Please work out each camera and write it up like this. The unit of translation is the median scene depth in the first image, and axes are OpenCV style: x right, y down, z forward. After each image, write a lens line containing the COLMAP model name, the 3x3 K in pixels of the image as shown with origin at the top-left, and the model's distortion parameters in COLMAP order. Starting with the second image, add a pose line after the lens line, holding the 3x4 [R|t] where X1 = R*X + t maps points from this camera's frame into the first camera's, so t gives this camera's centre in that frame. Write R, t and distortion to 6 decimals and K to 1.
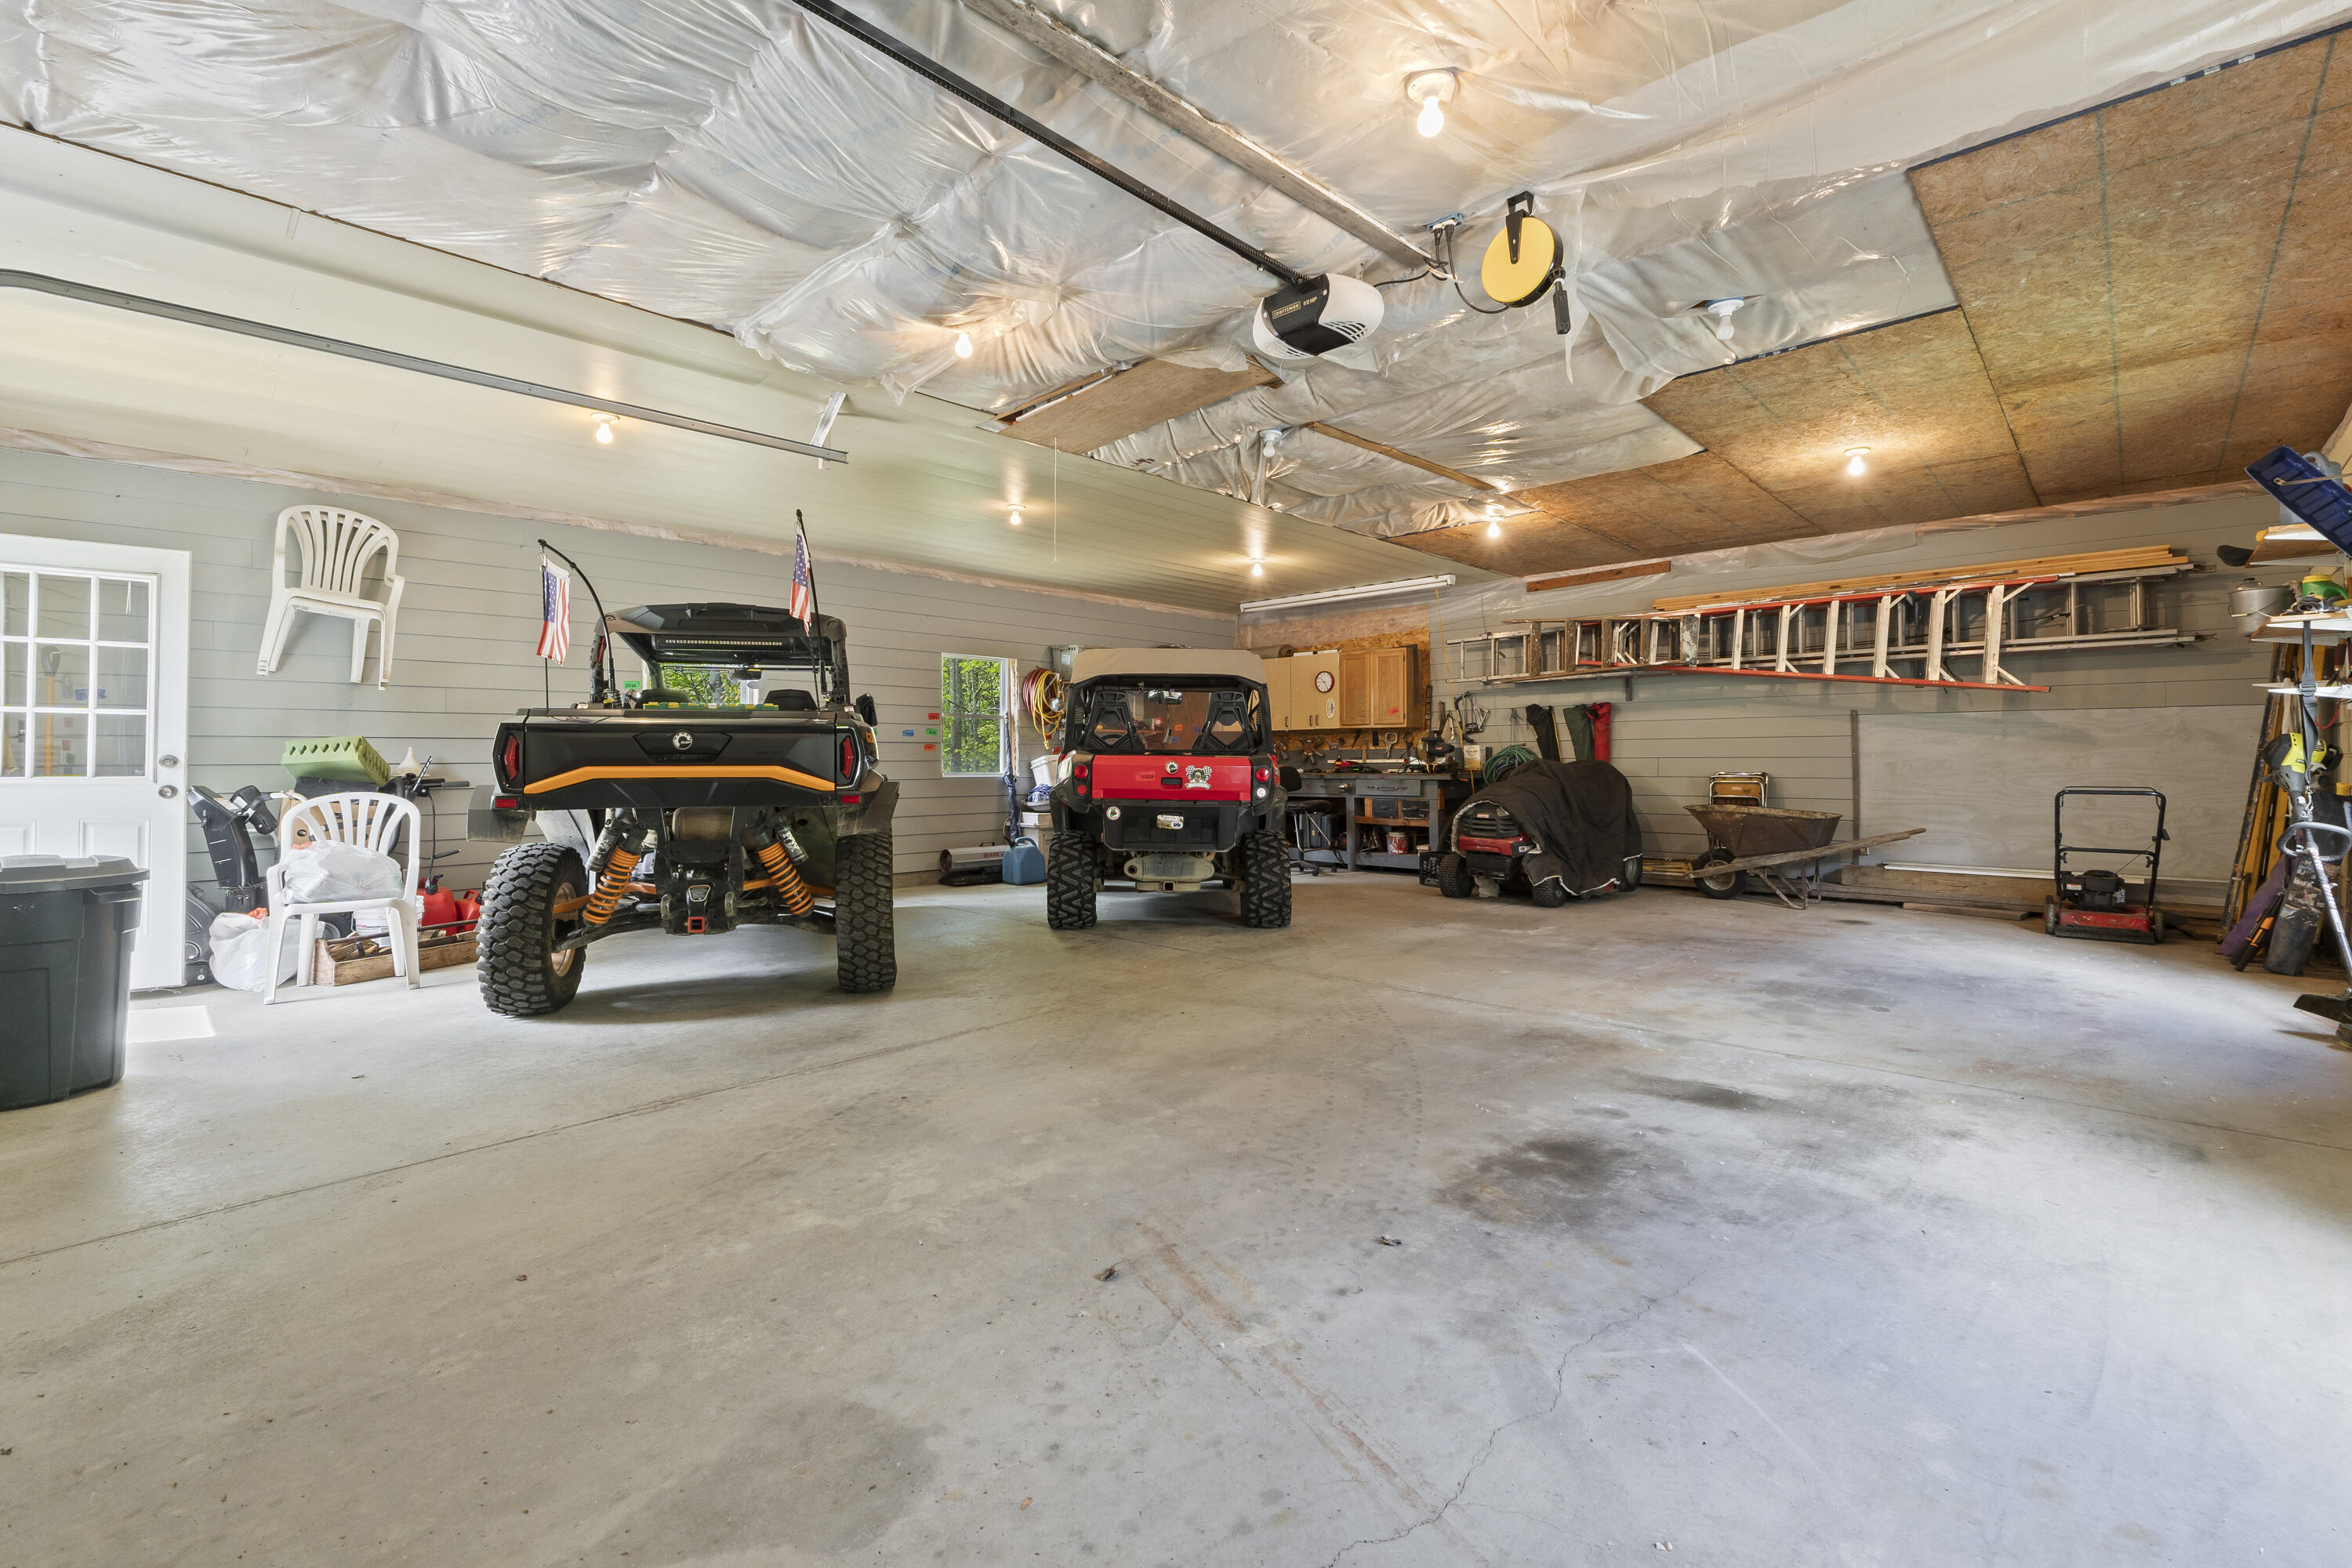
lens RADIAL K [[1024.0, 0, 1180.5], [0, 1024.0, 771.0], [0, 0, 1]] dist [-0.003815, -0.000207]
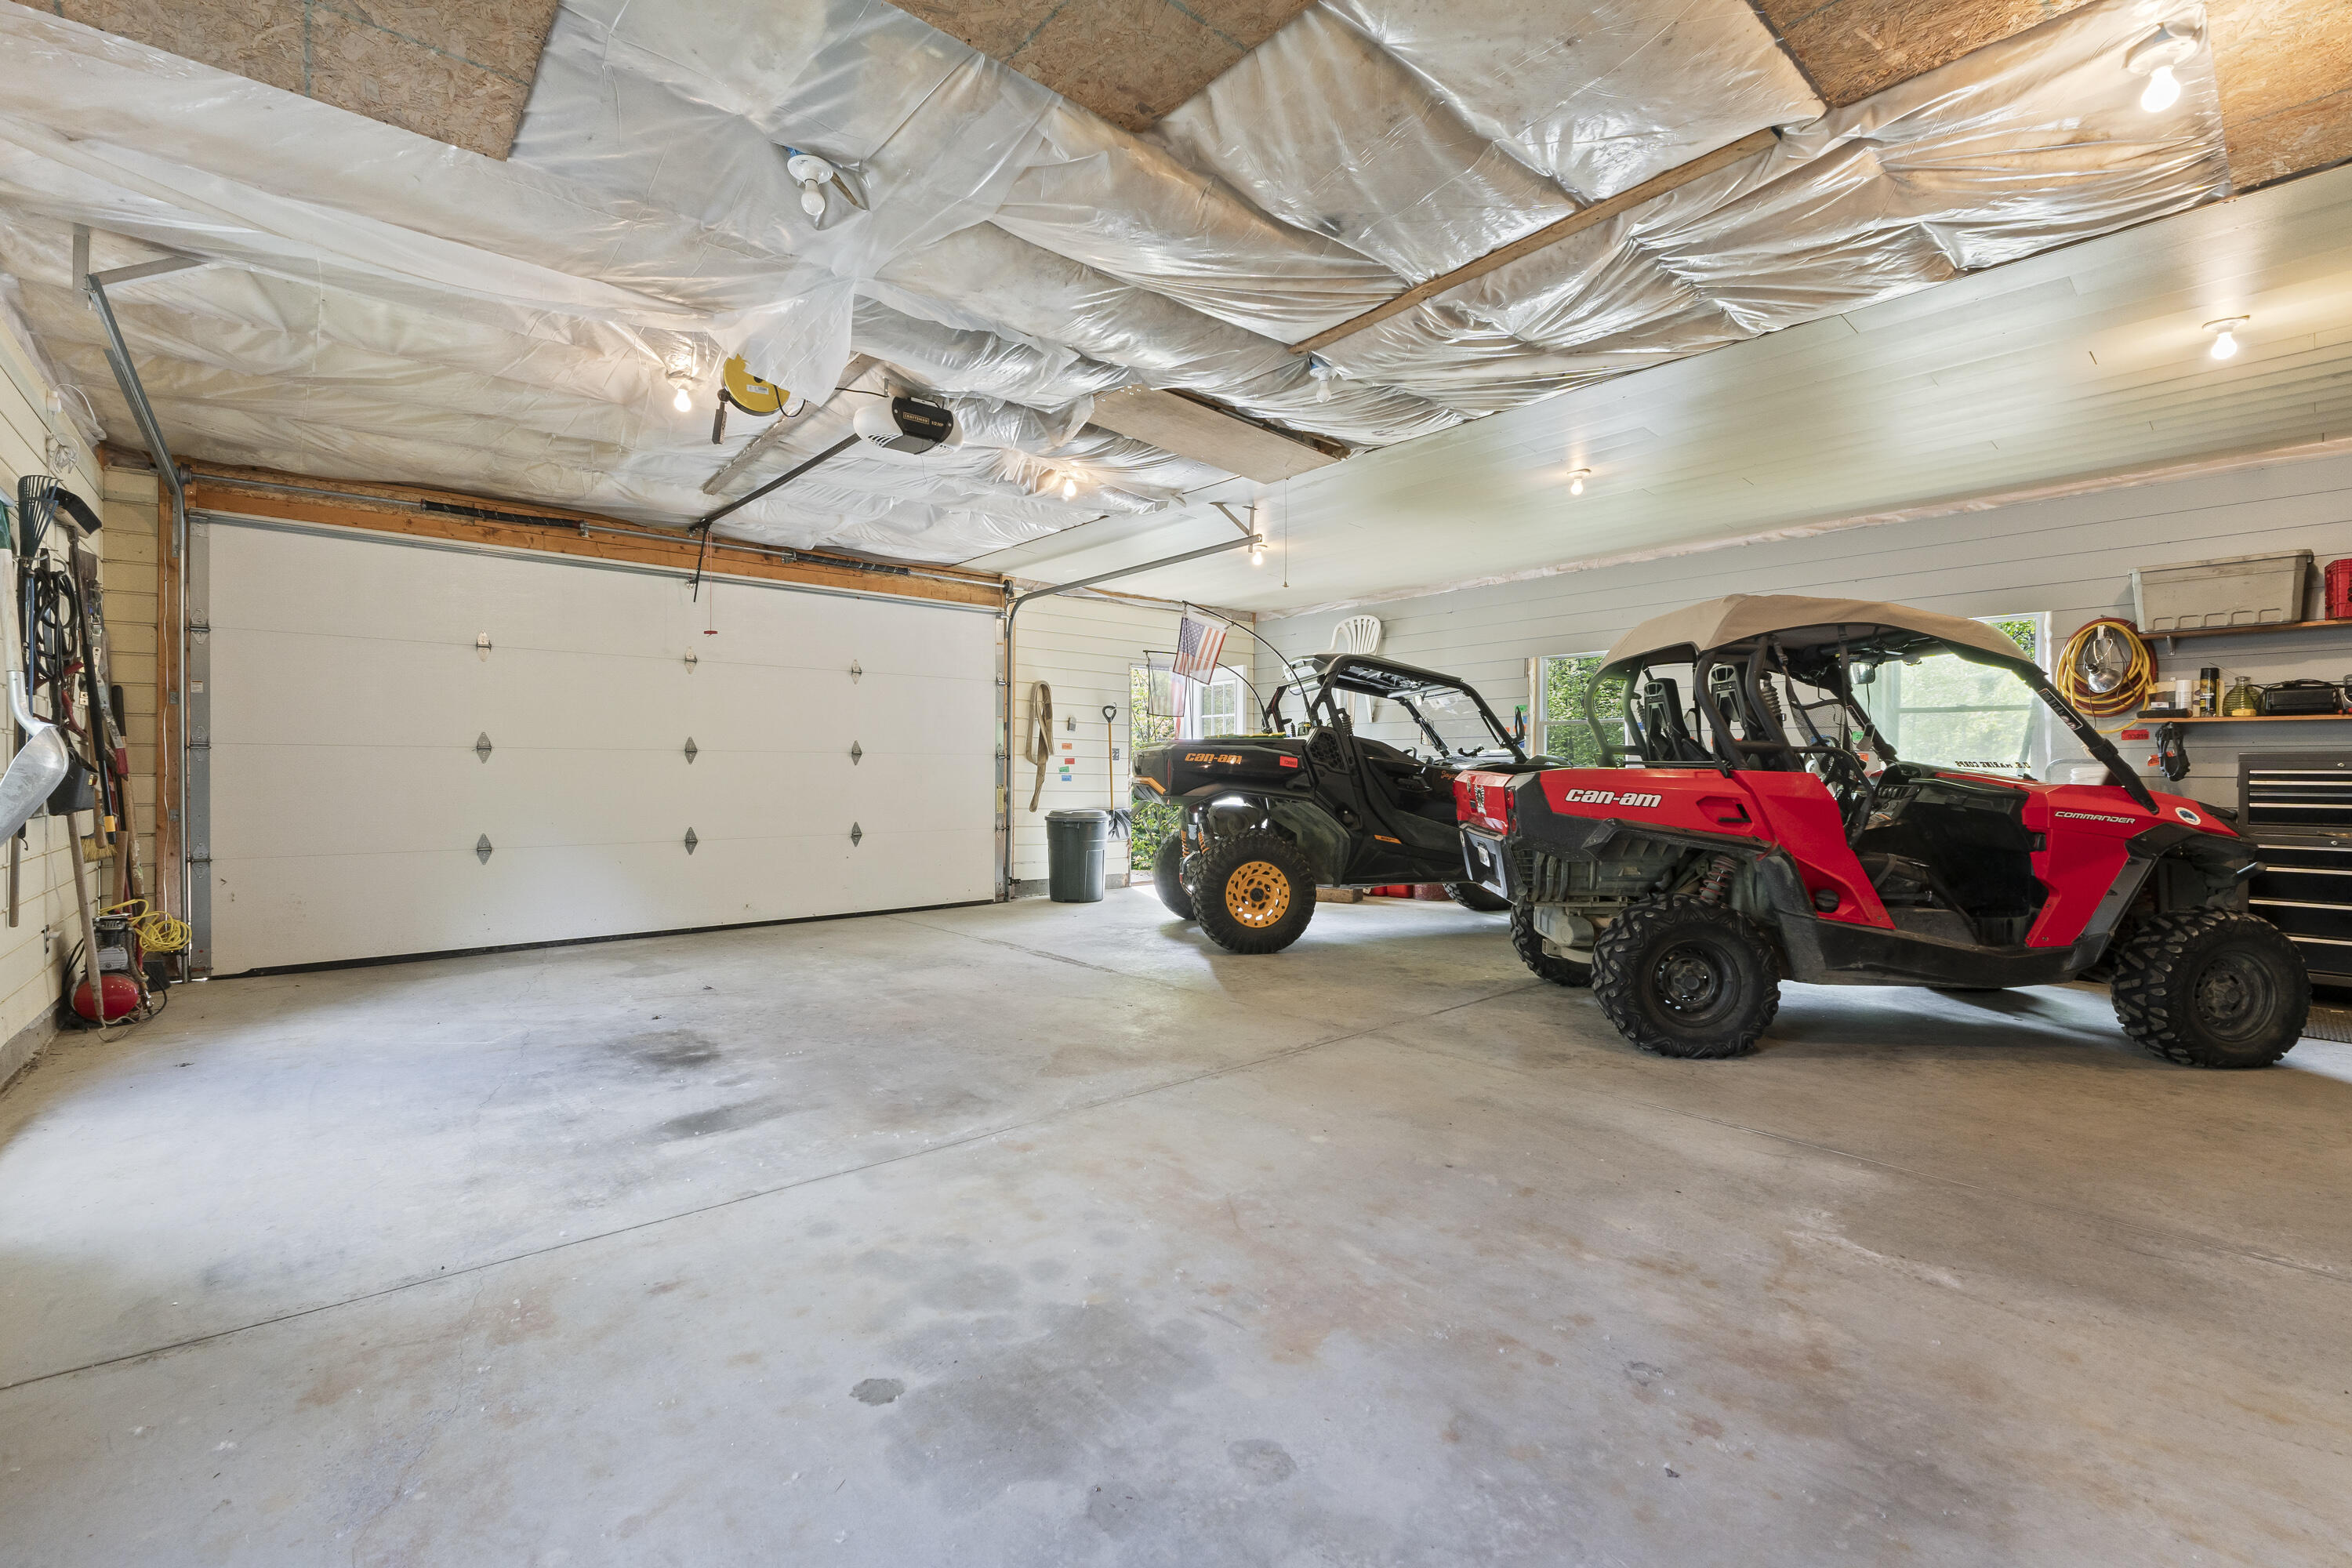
lens RADIAL K [[1024.0, 0, 1172.8], [0, 1024.0, 777.8], [0, 0, 1]] dist [-0.003815, -0.000207]
pose [[-0.110553, 0.013879, -0.993773, 0.663319], [-0.013610, 0.999788, 0.015477, -0.015271], [0.993777, 0.015237, -0.110341, 0.711474]]
